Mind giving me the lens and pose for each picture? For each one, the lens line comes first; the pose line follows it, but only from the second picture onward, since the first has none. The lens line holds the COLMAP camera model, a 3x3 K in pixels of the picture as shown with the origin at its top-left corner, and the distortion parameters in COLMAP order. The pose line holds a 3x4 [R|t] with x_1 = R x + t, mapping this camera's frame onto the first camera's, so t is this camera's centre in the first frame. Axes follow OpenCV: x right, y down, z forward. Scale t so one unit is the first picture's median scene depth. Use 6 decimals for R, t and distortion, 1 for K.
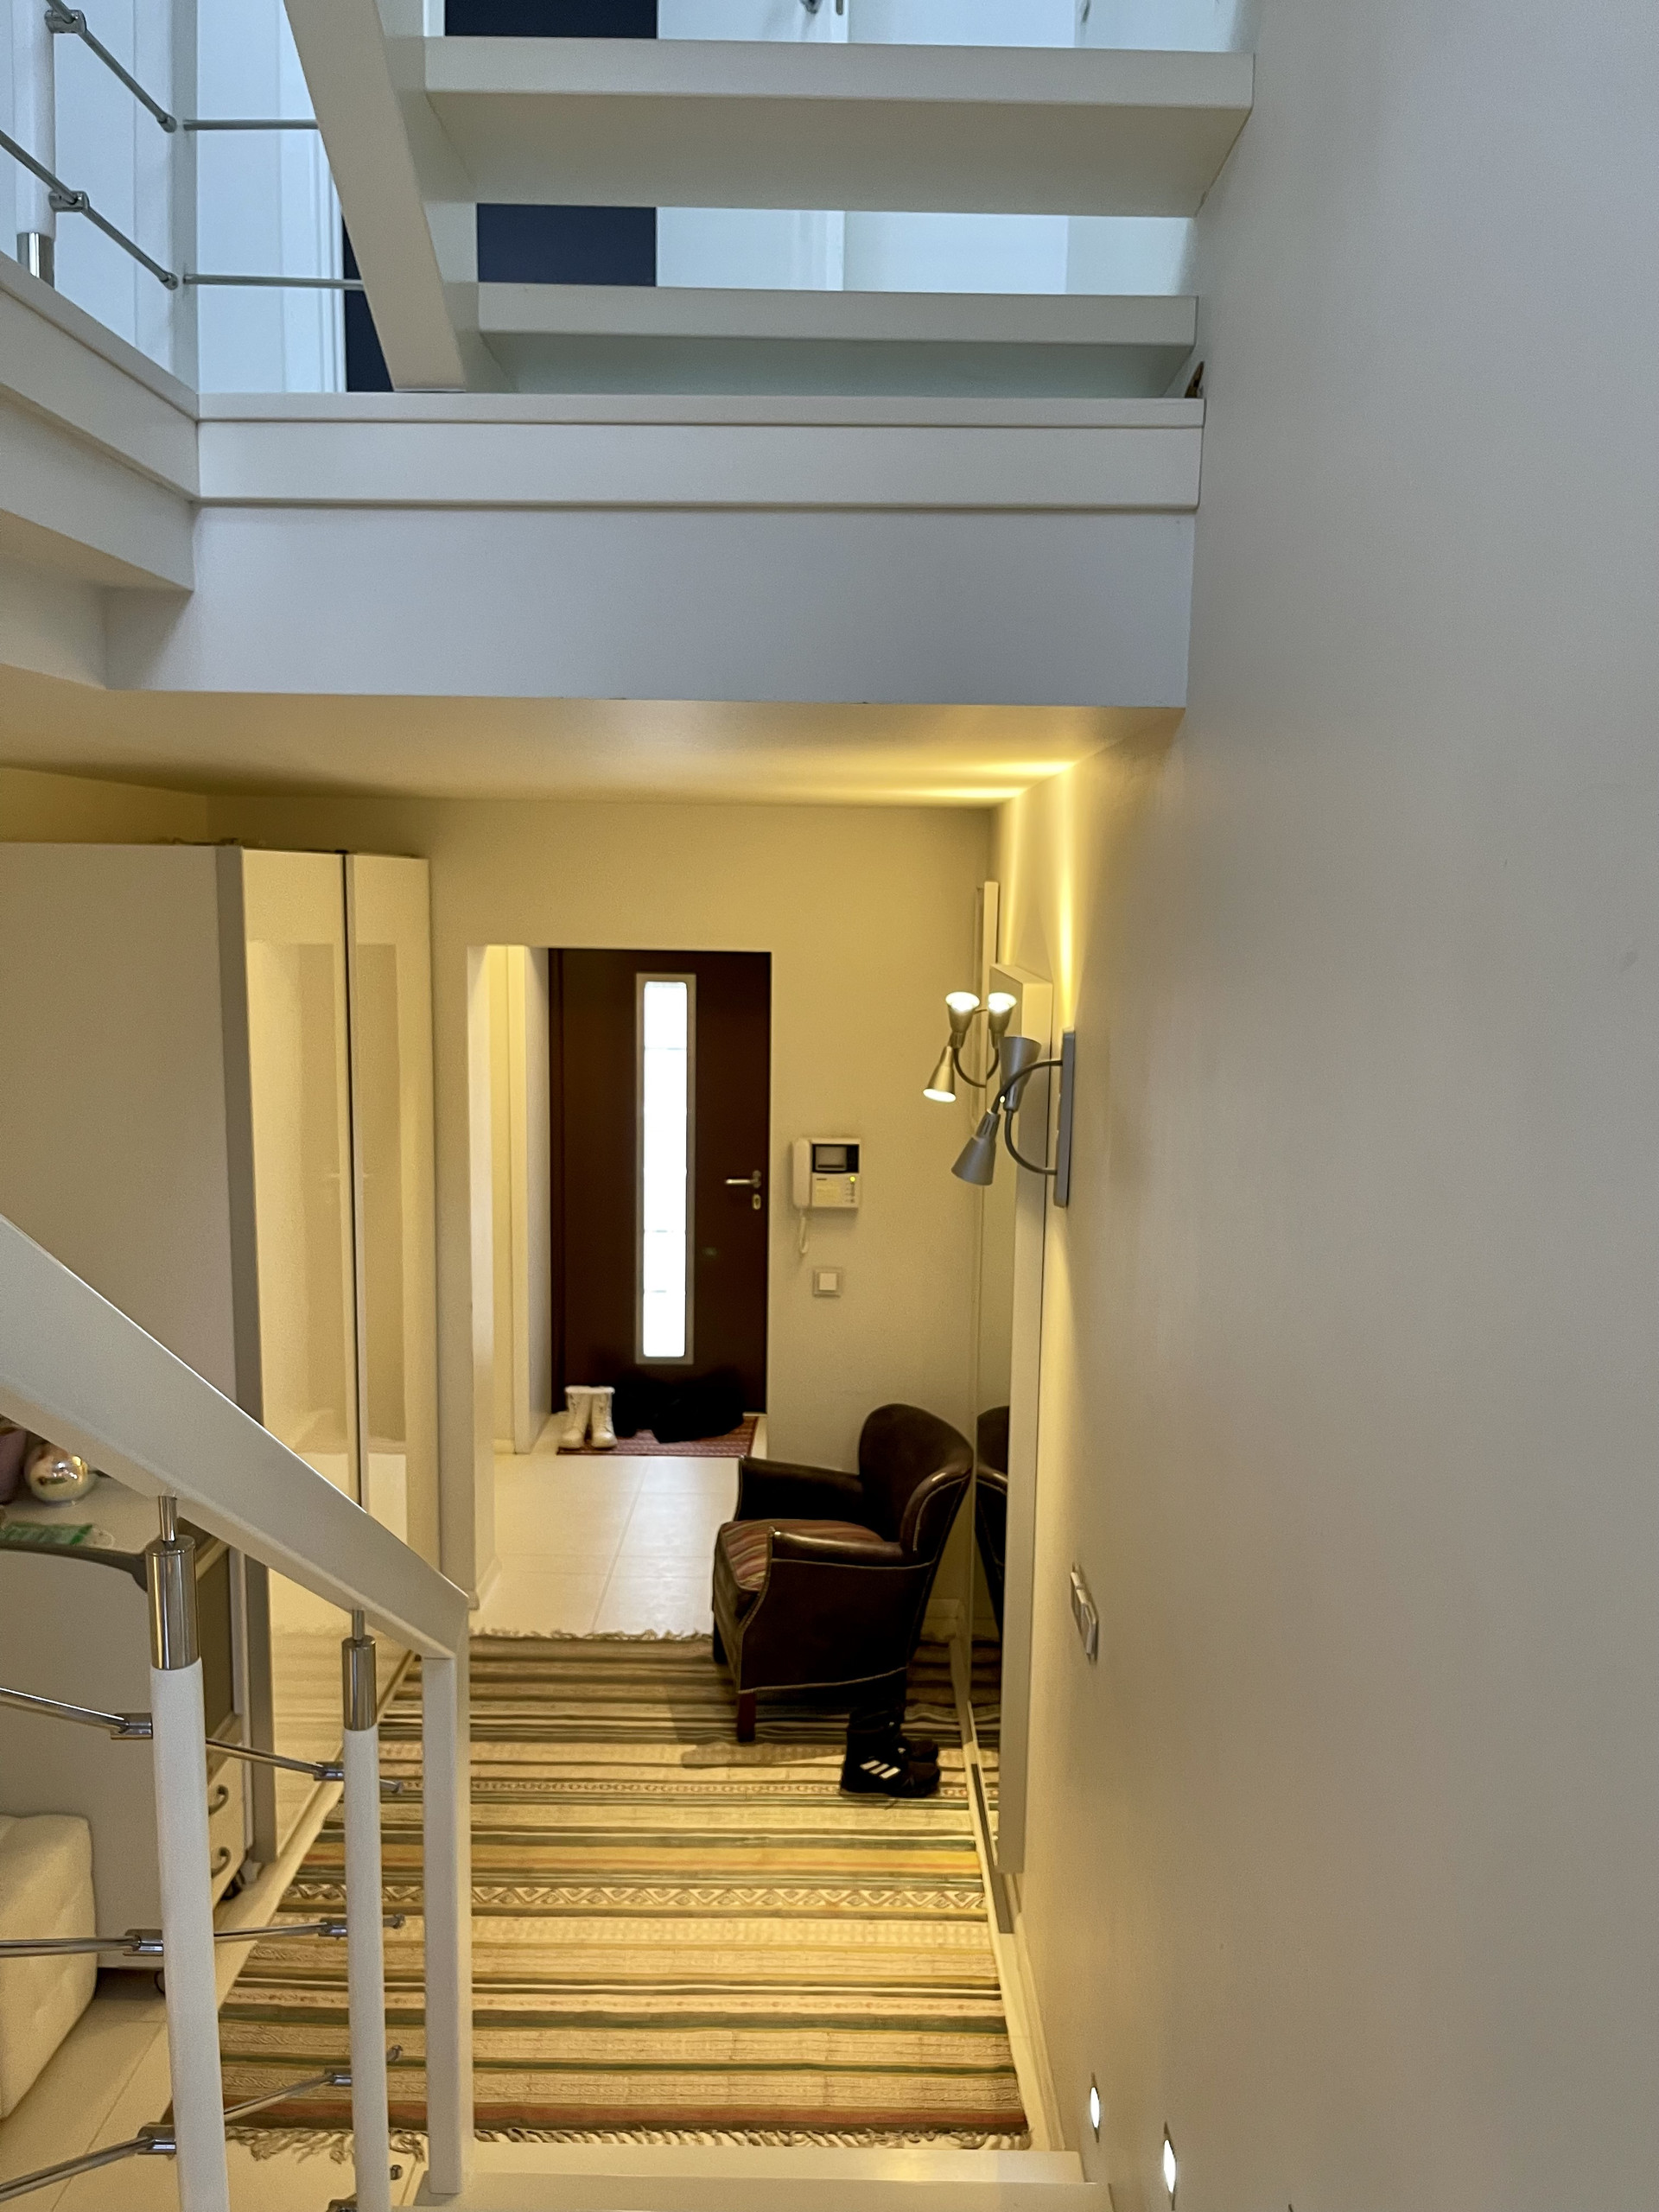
lens RADIAL K [[1692.4, 0, 829.5], [0, 1692.4, 1106.0], [0, 0, 1]] dist [0.065454, -0.089953]
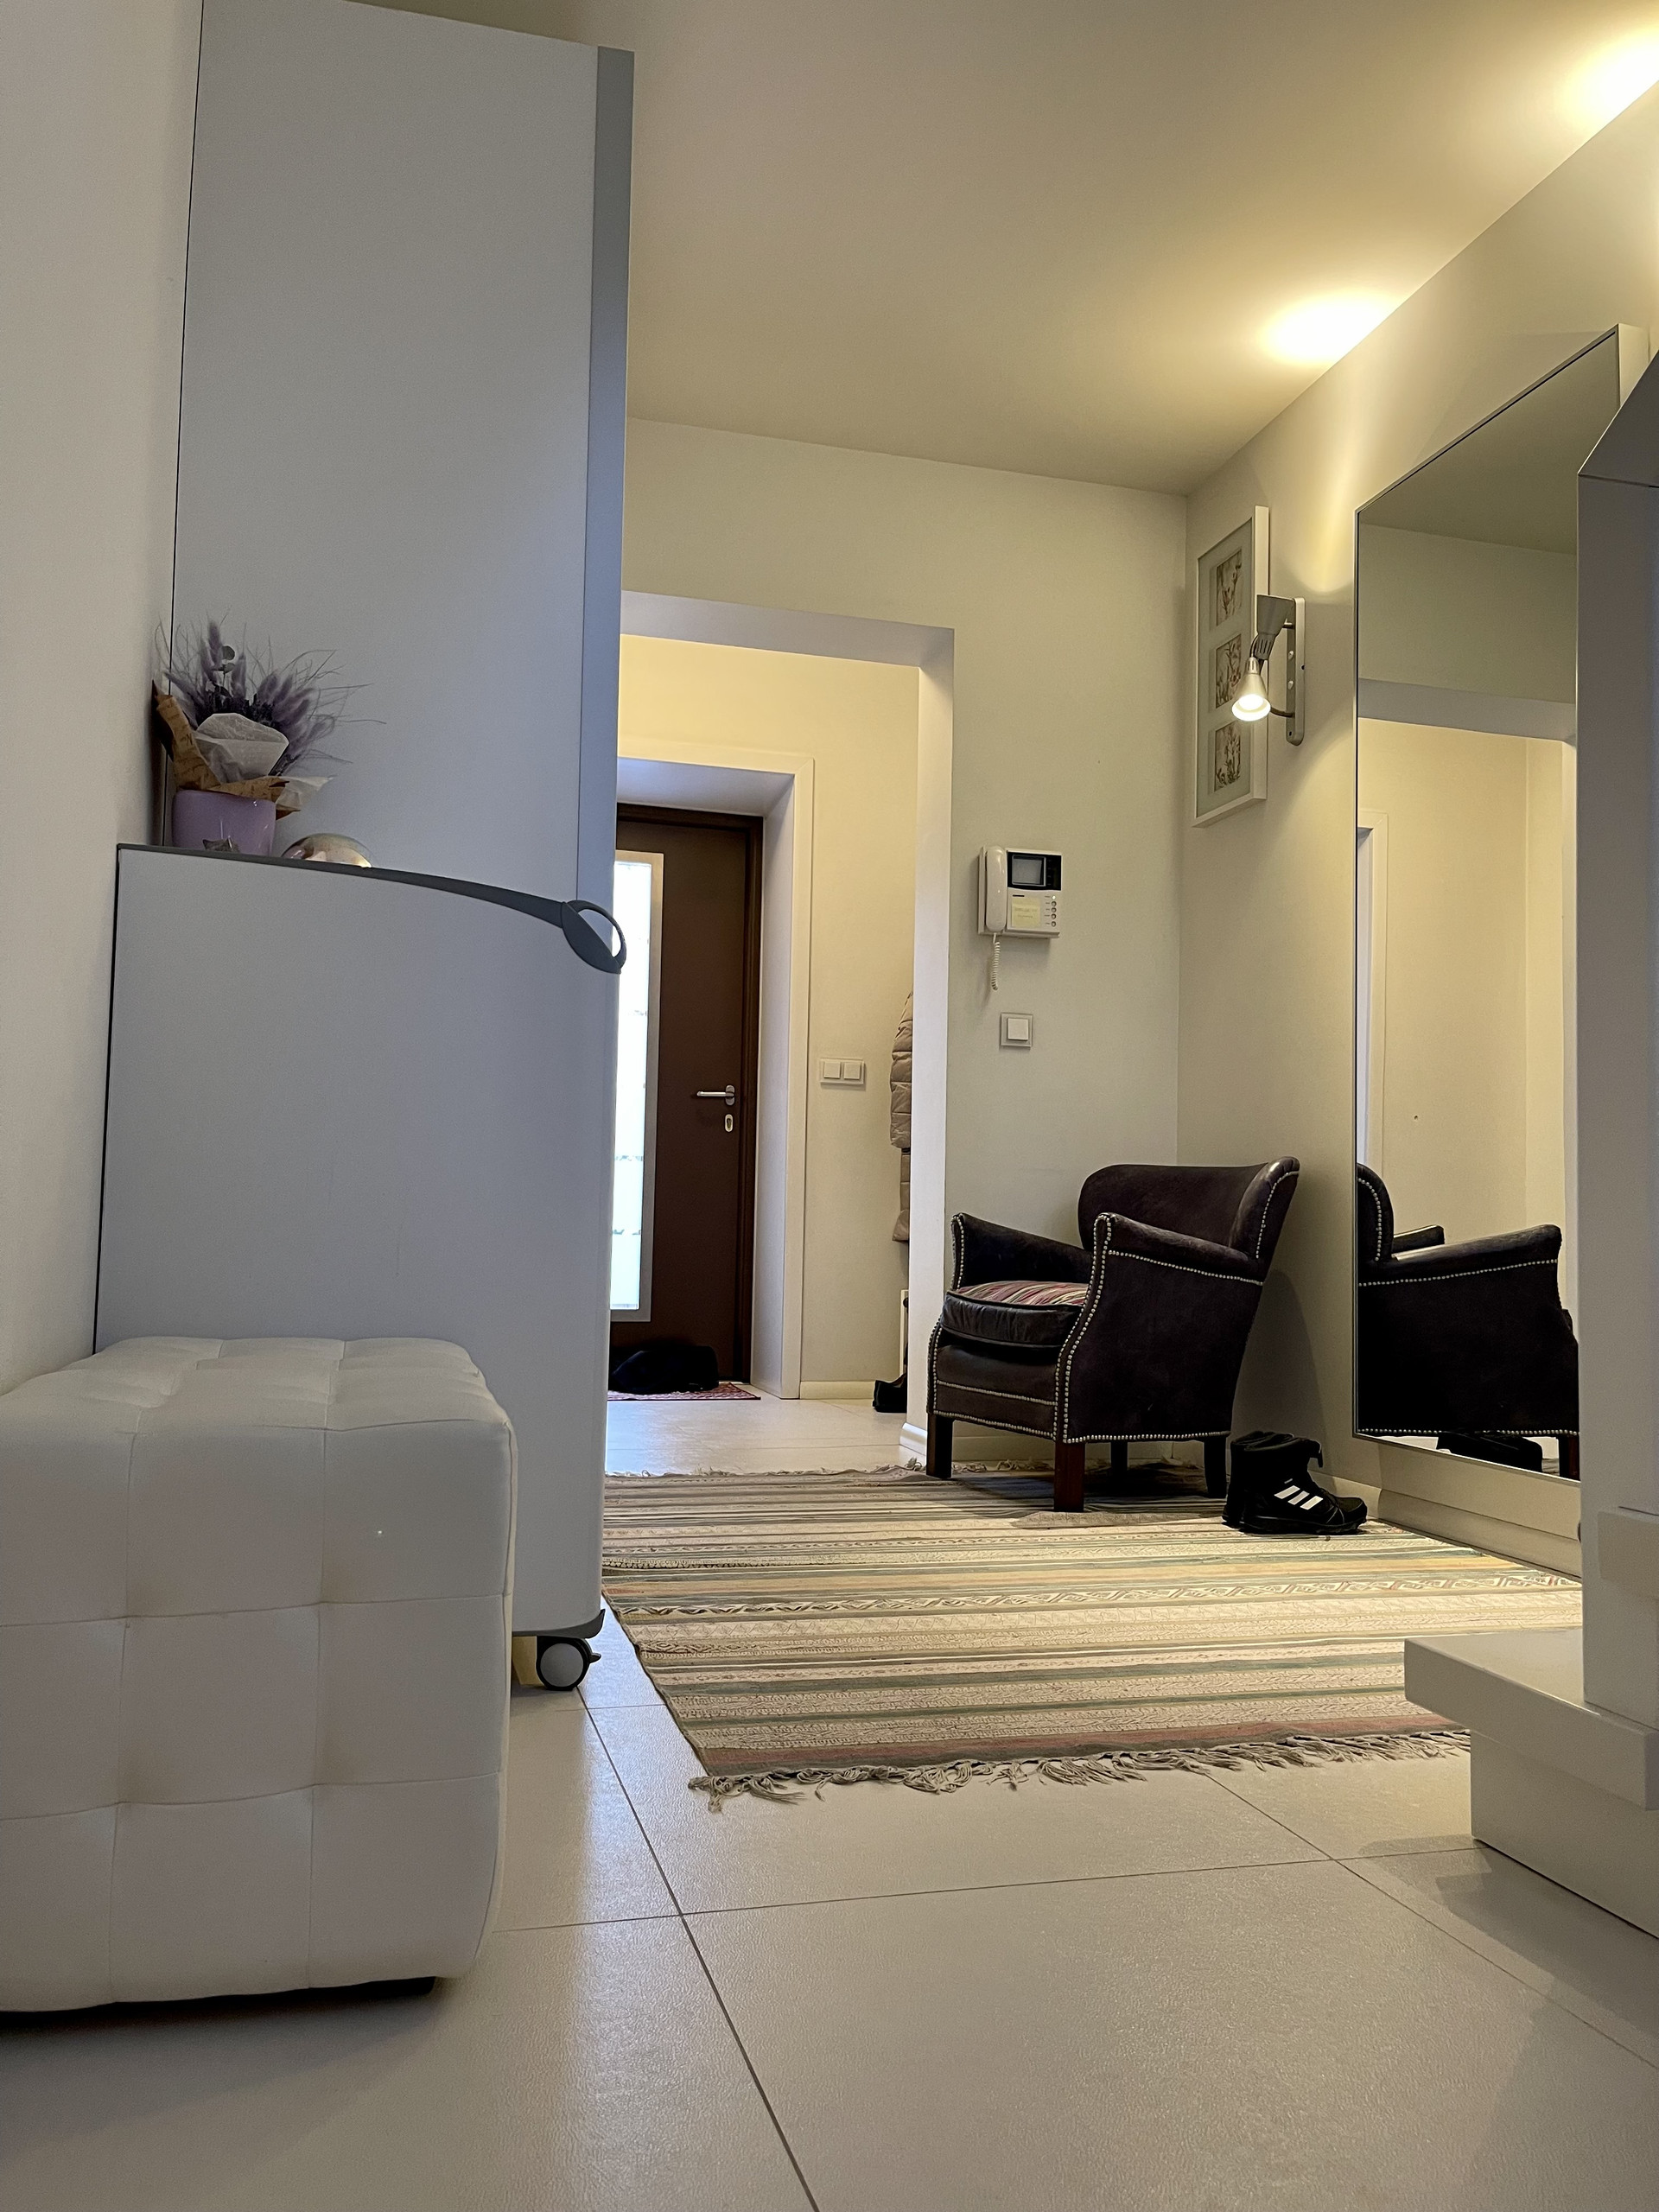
lens RADIAL K [[1692.4, 0, 829.5], [0, 1692.4, 1106.0], [0, 0, 1]] dist [0.065454, -0.089953]
pose [[0.963708, 0.027257, 0.265563, -0.309084], [0.025660, 0.980710, -0.193778, 0.300790], [-0.265722, 0.193560, 0.944419, 0.267323]]
